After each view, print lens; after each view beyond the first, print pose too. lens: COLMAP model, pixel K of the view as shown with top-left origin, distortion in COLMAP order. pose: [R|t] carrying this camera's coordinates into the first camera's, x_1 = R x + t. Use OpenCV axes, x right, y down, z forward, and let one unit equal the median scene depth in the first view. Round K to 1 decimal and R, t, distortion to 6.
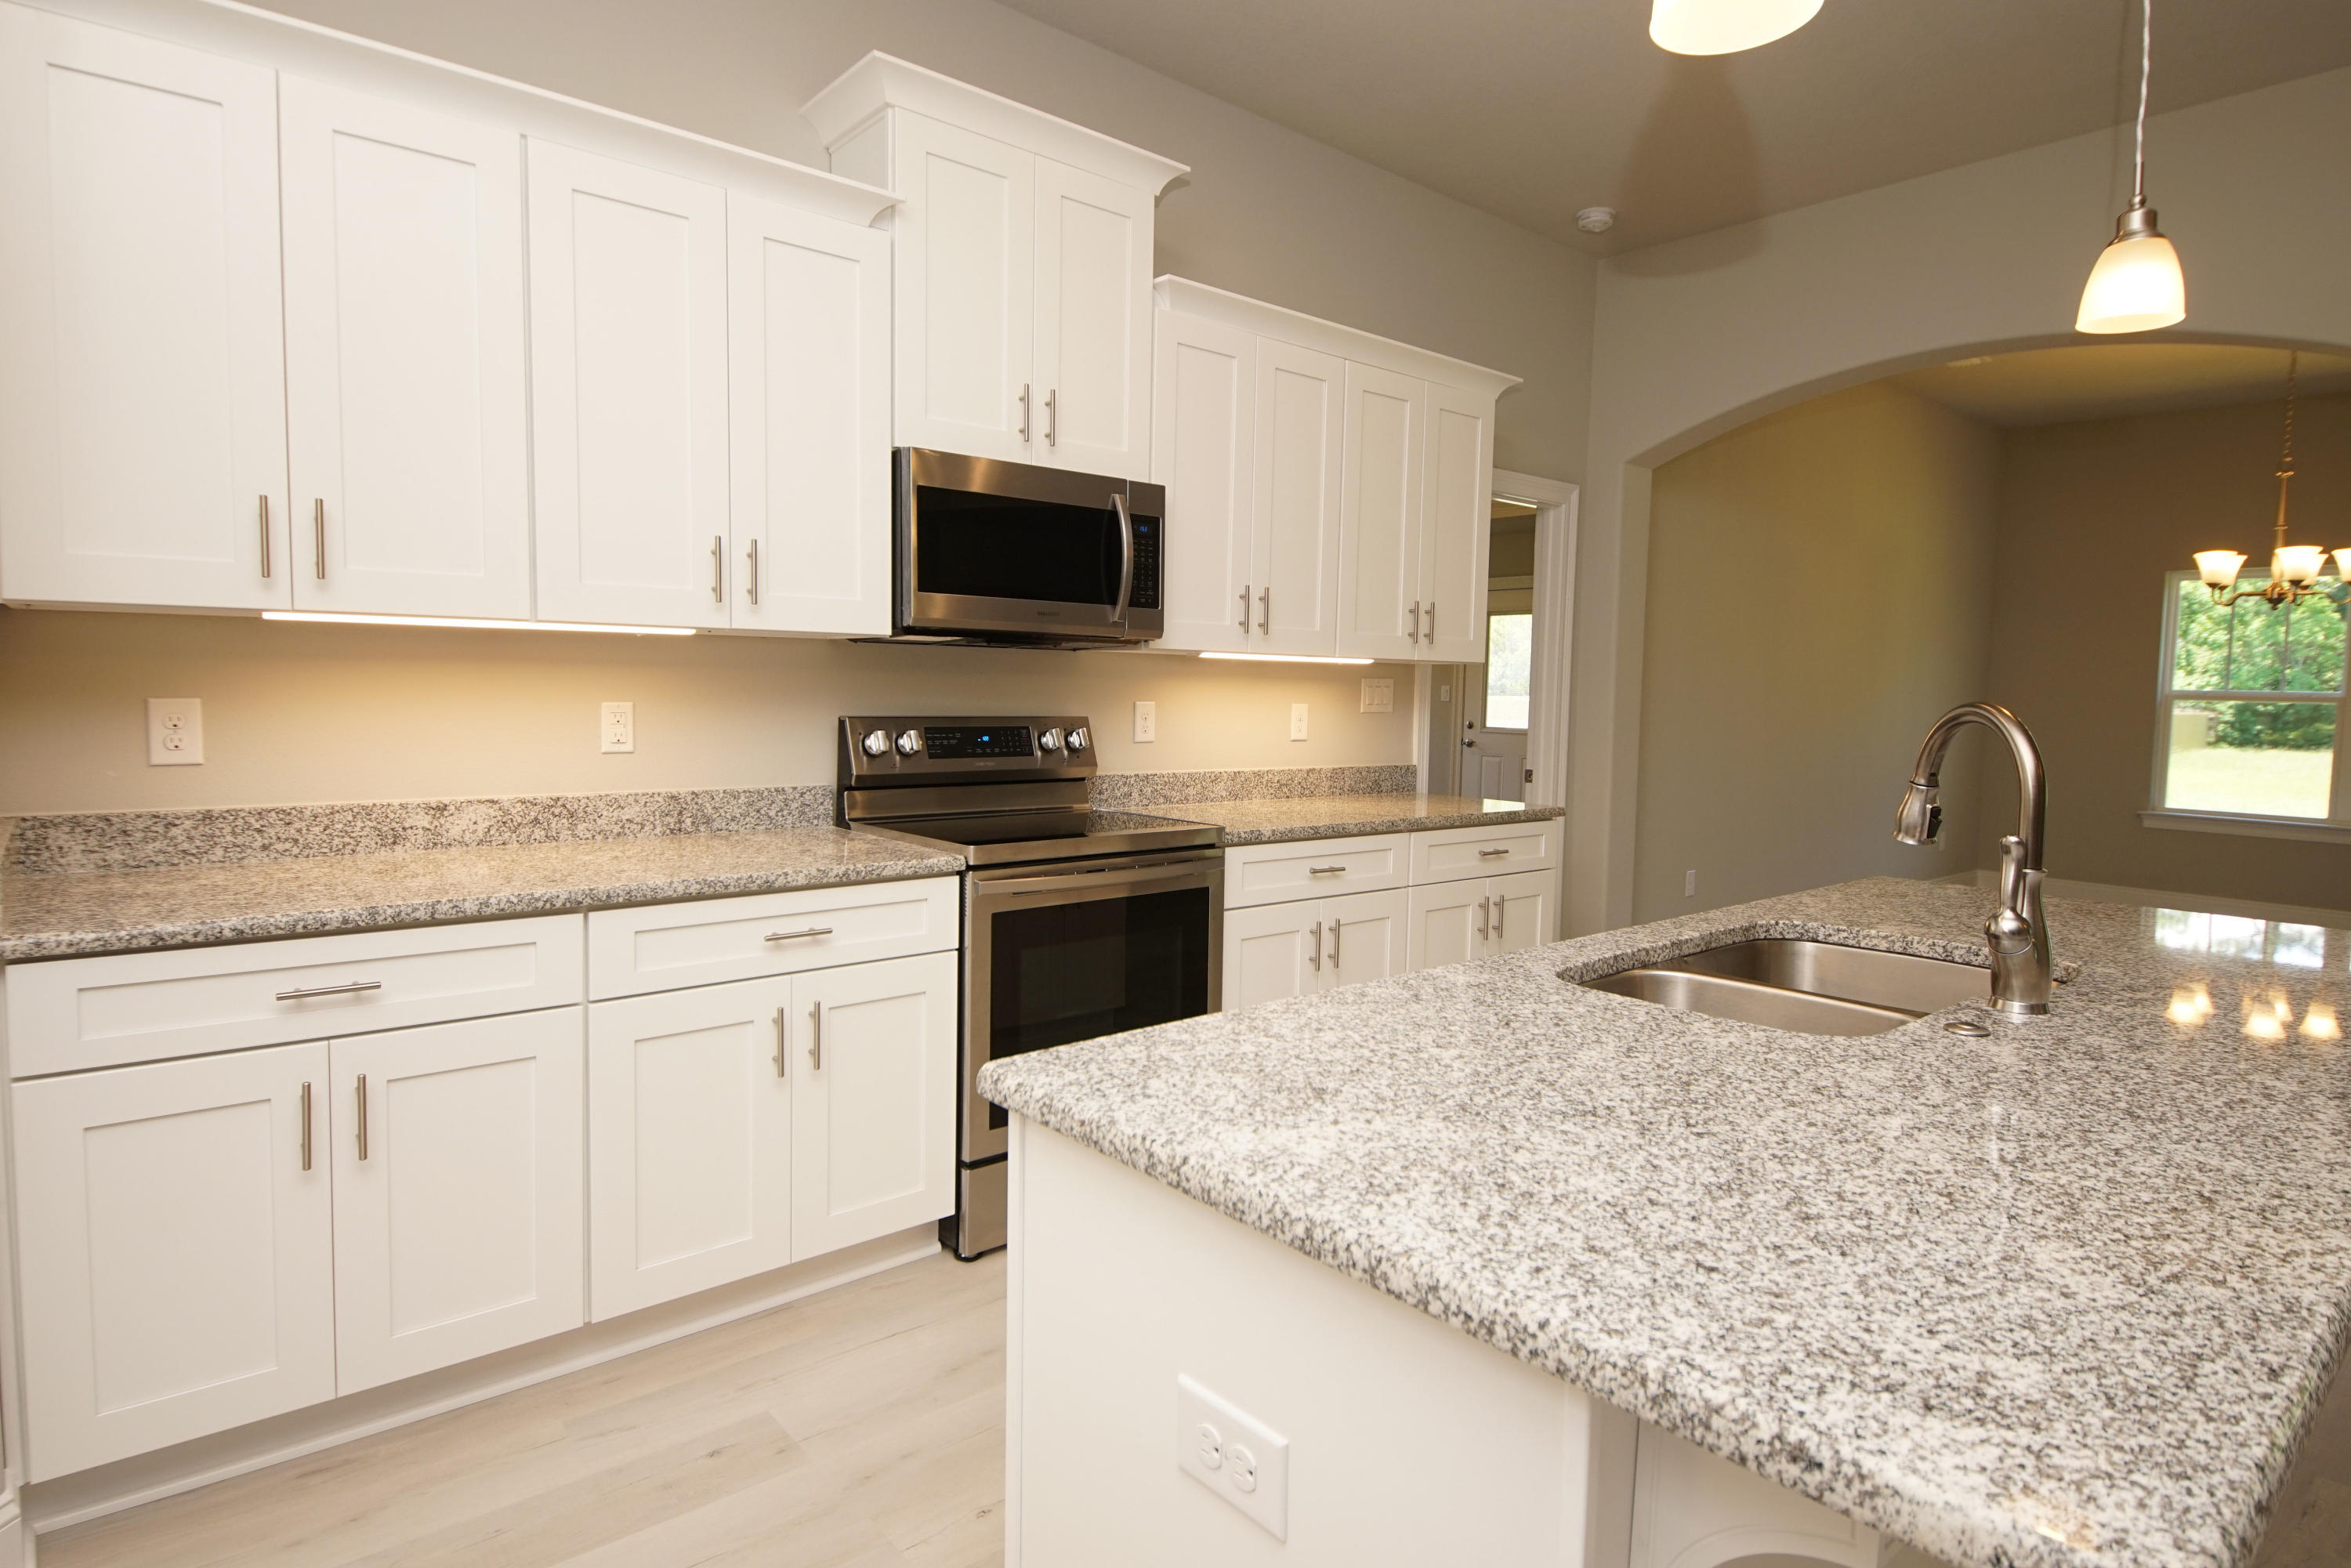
lens RADIAL K [[1254.5, 0, 1154.3], [0, 1254.5, 769.6], [0, 0, 1]] dist [0.035318, -0.033558]
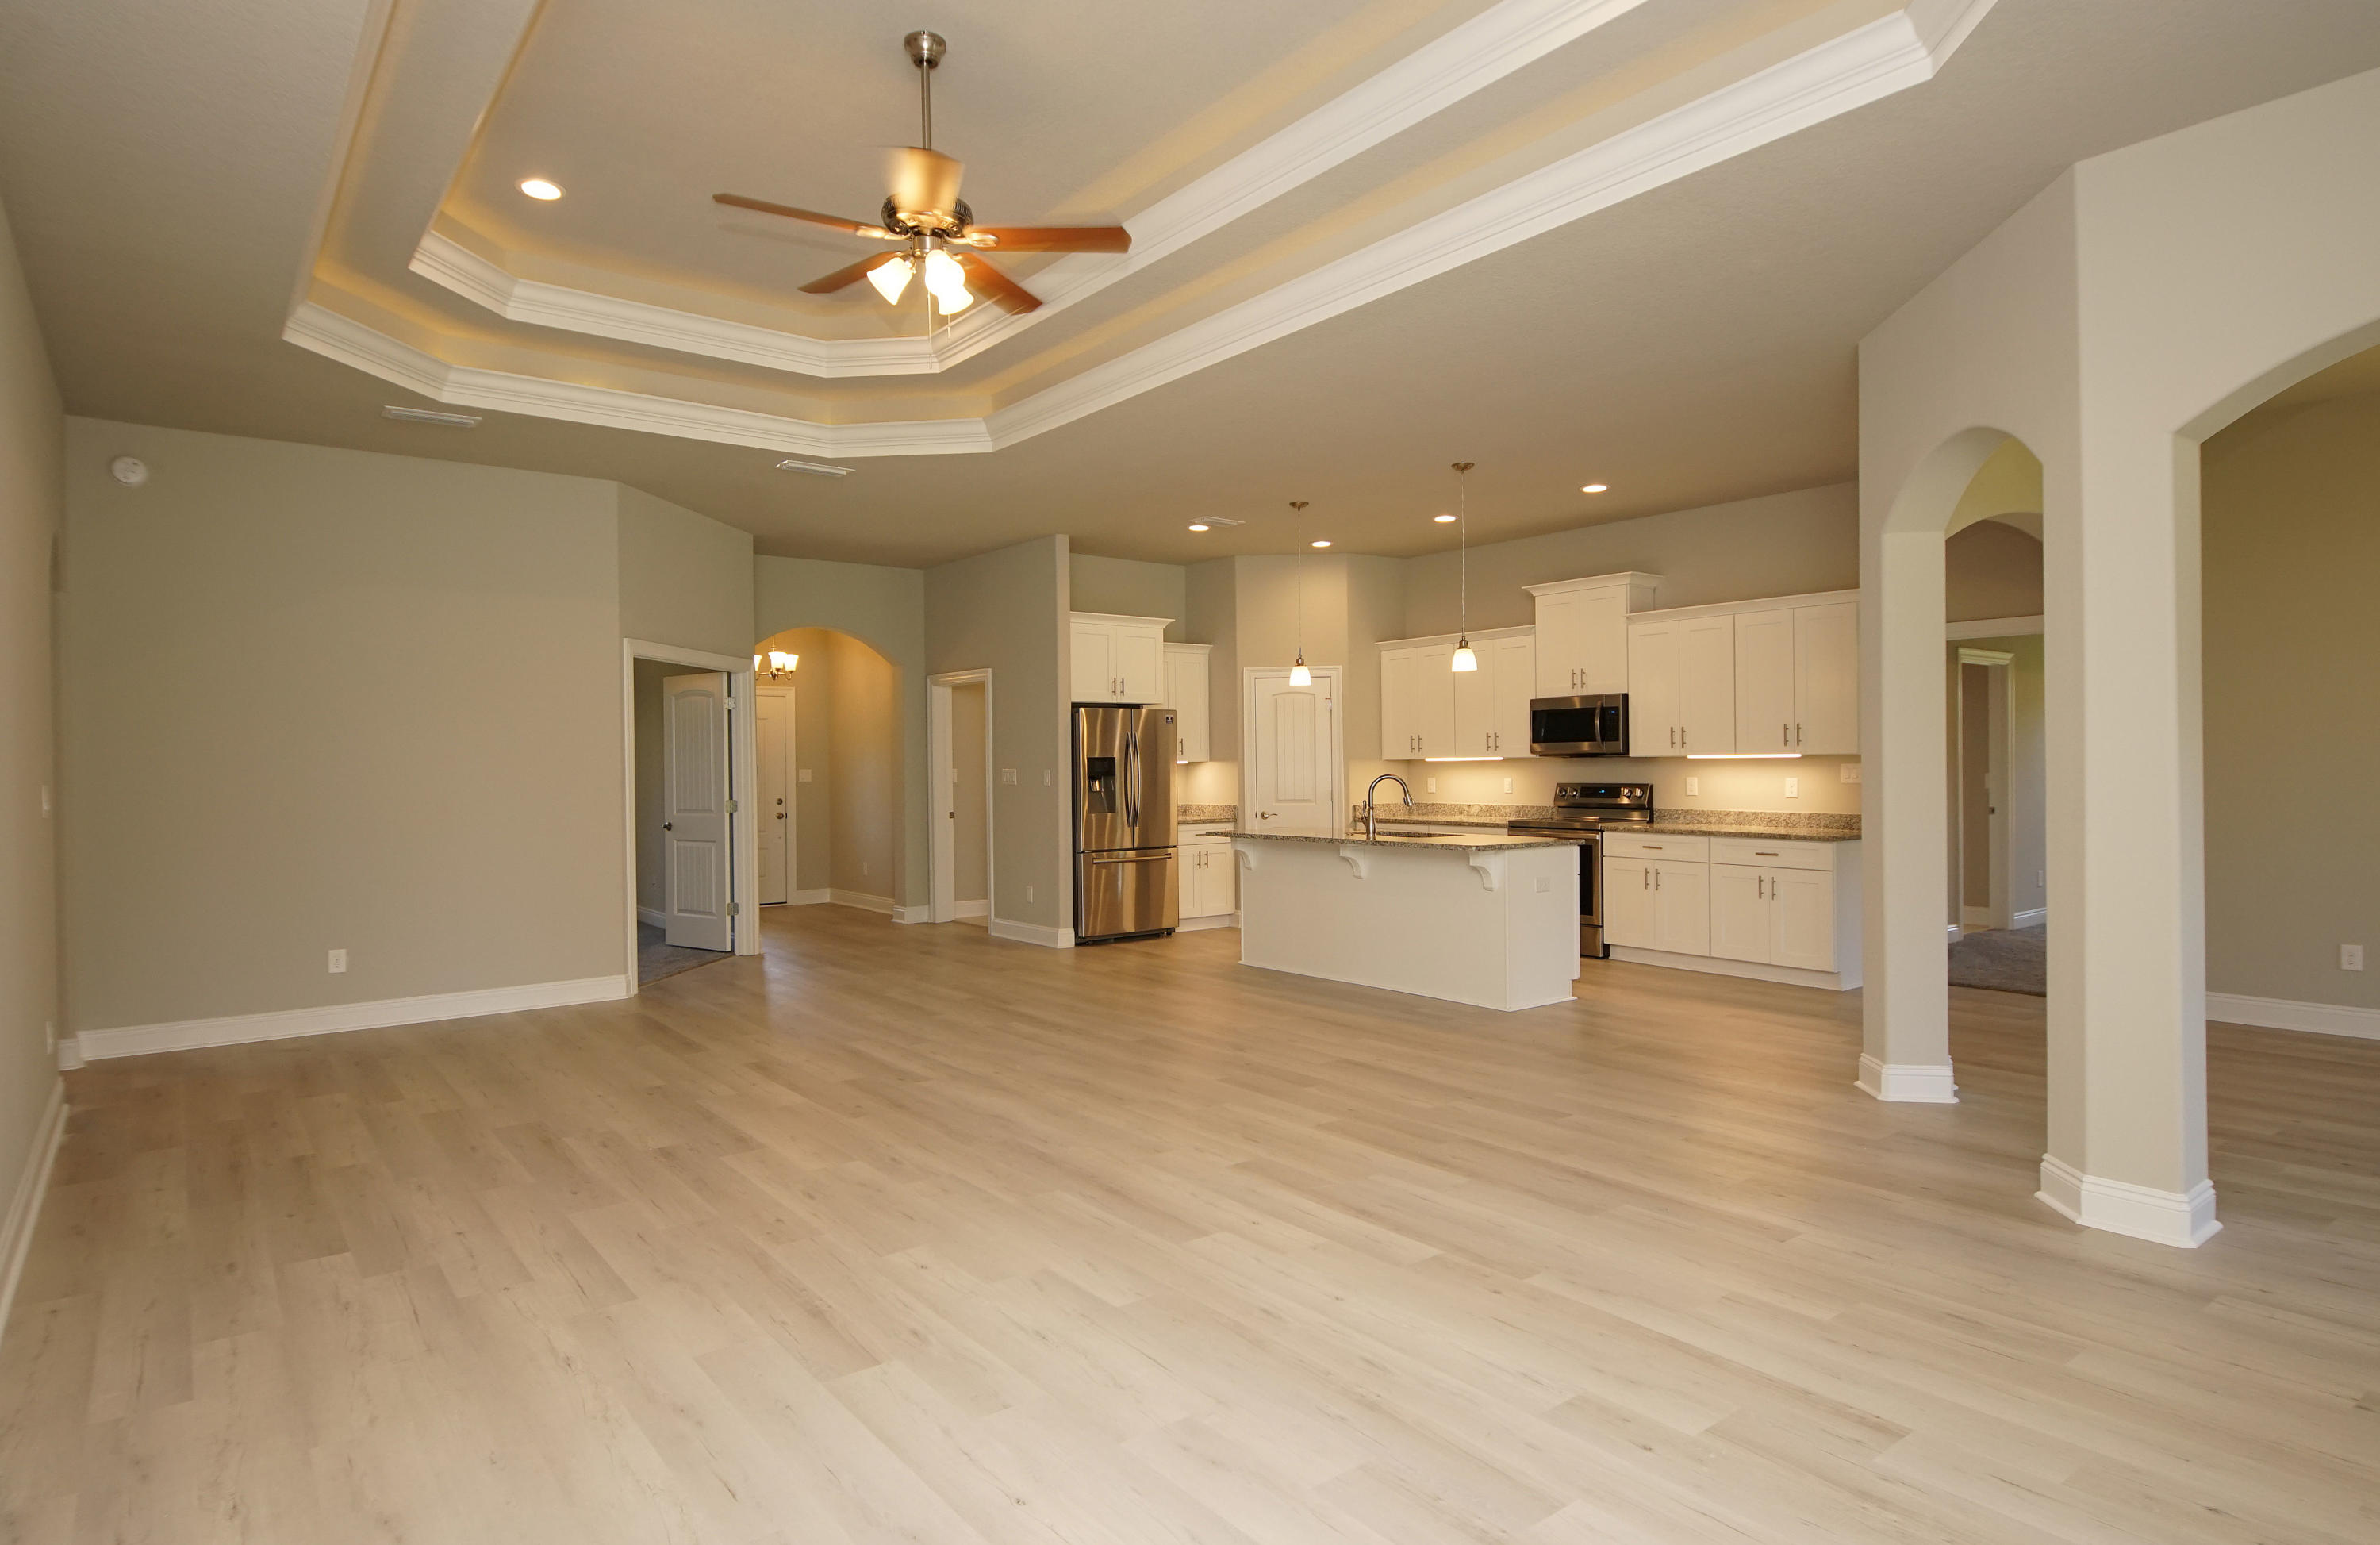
lens RADIAL K [[1295.5, 0, 1166.1], [0, 1295.5, 771.6], [0, 0, 1]] dist [0.034508, -0.034177]
pose [[-0.046222, -0.013966, -0.998834, 3.161334], [-0.060400, 0.998112, -0.011161, 0.024077], [0.997104, 0.059813, -0.046978, 0.229804]]
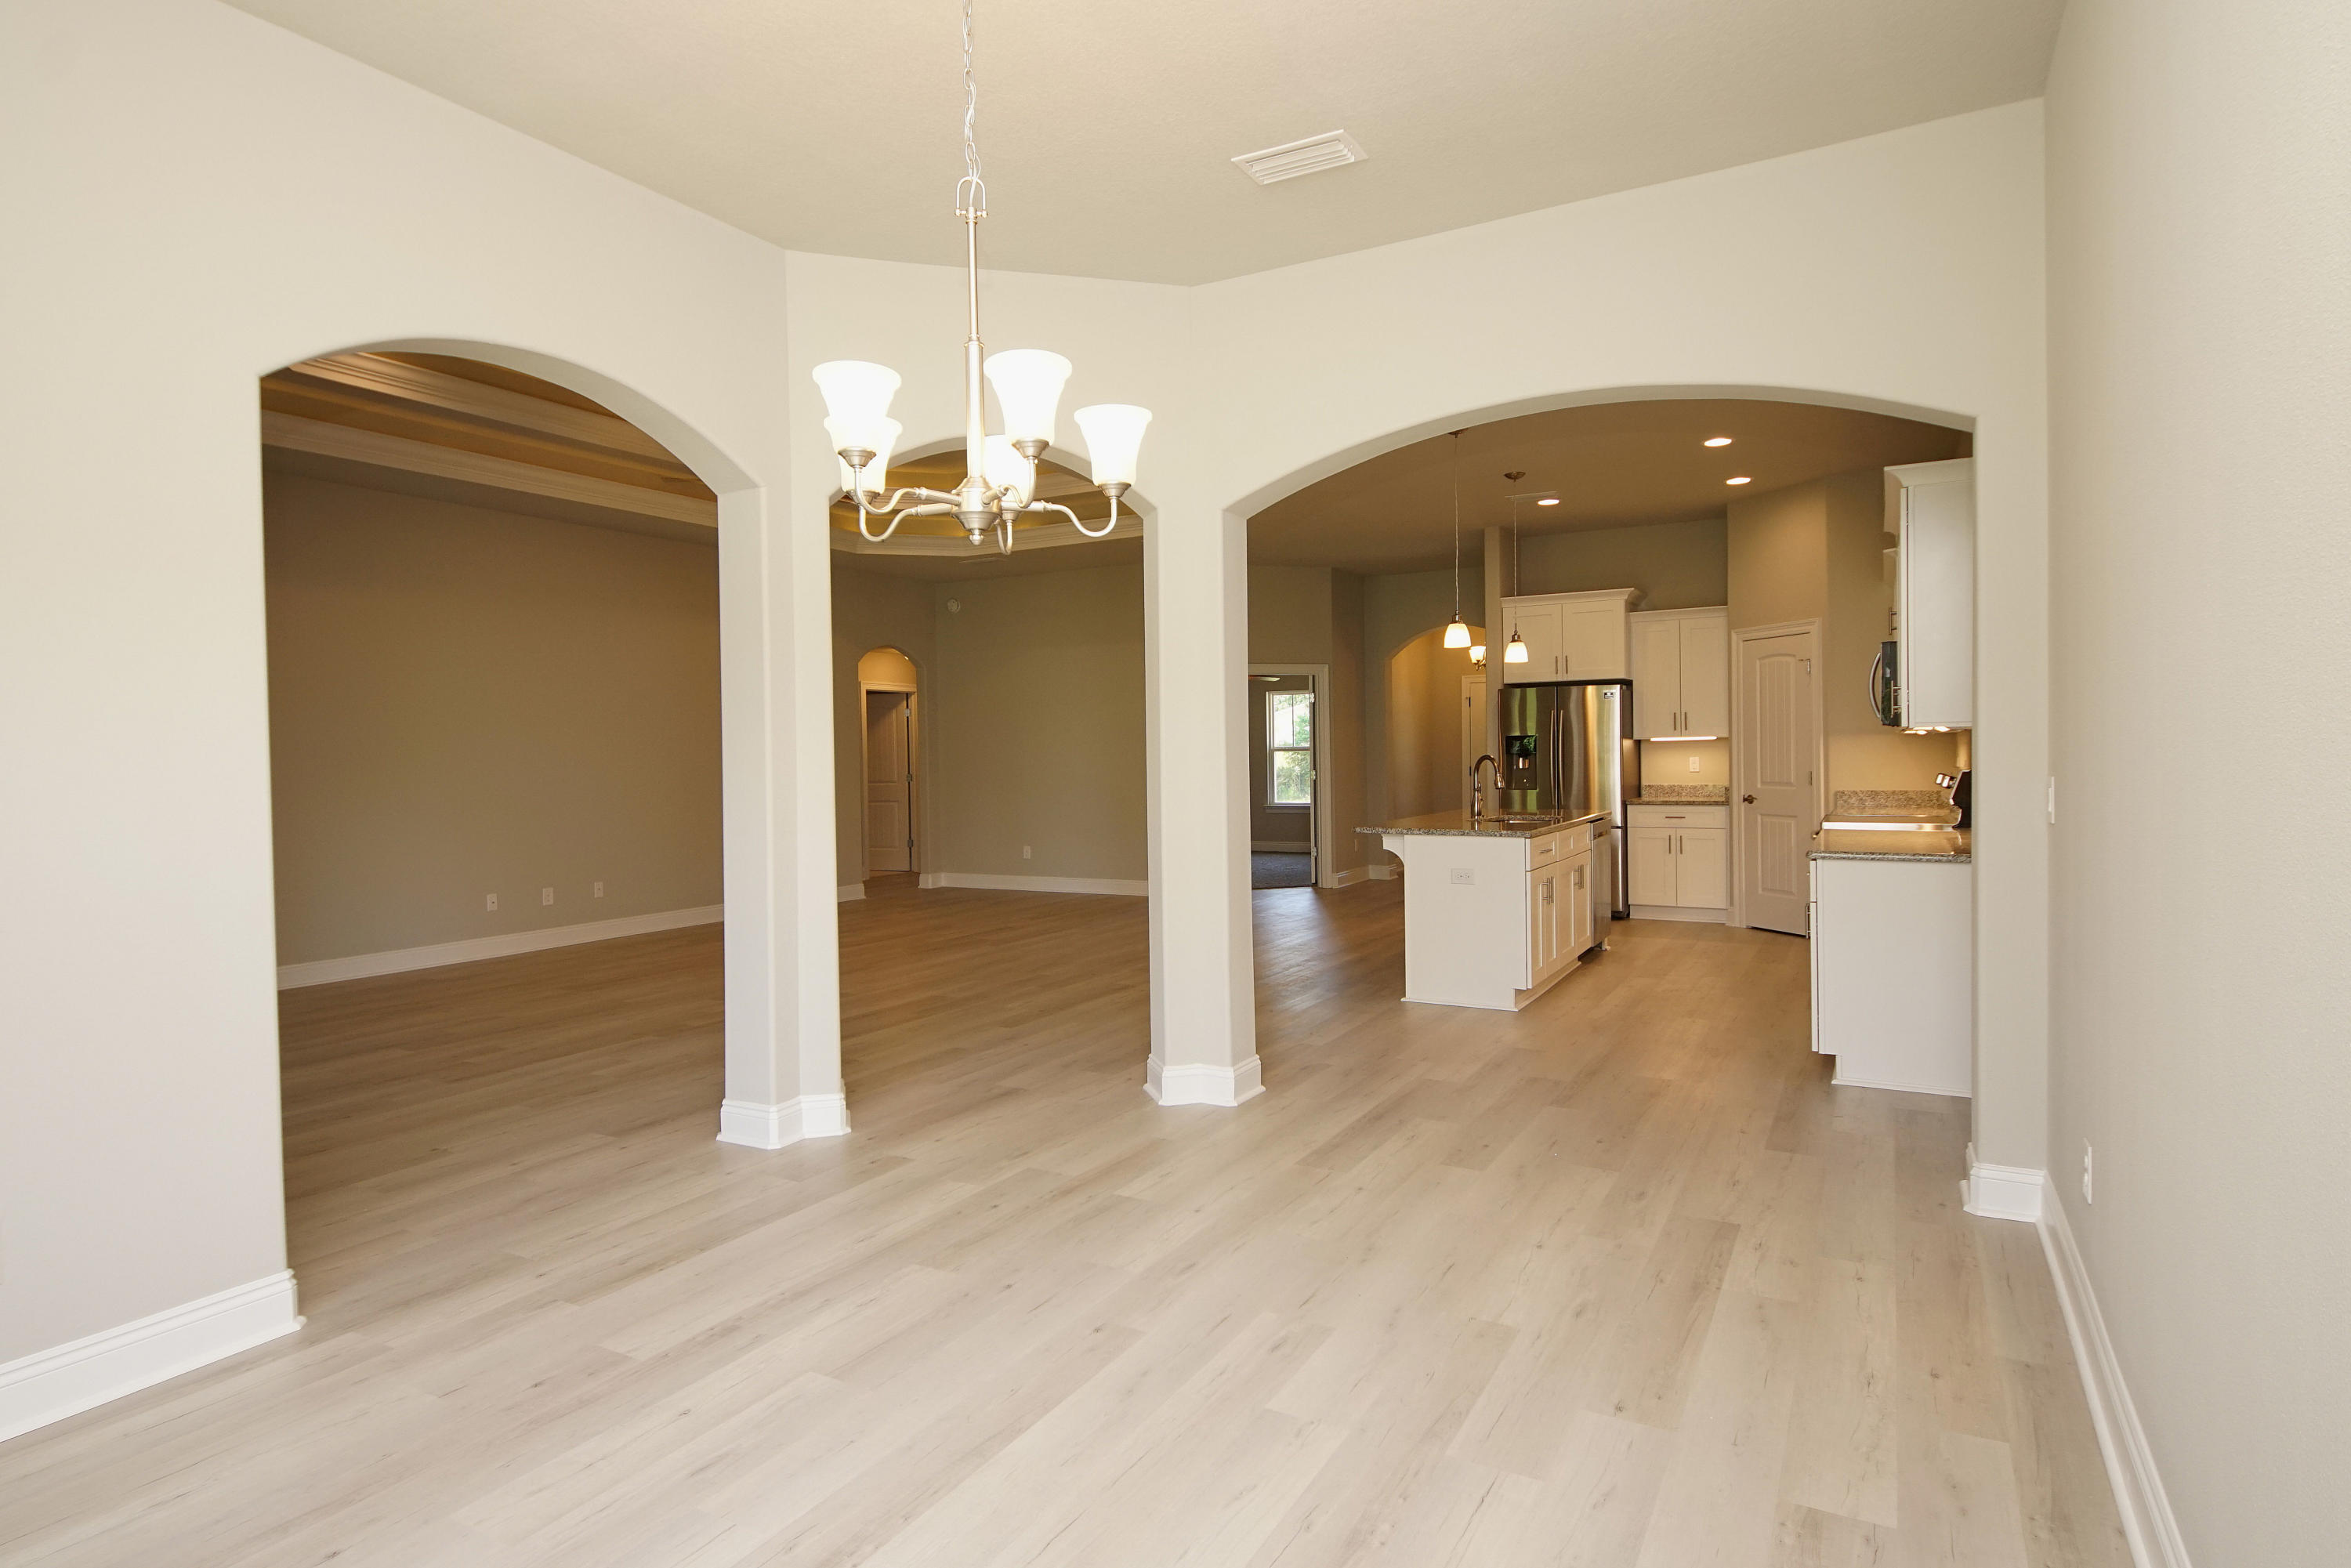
lens RADIAL K [[1254.5, 0, 1154.3], [0, 1254.5, 769.6], [0, 0, 1]] dist [0.035318, -0.033558]
pose [[-0.938091, -0.001689, -0.346385, 1.903071], [-0.027948, 0.997097, 0.070827, -0.162250], [0.345260, 0.076123, -0.935415, 2.749046]]
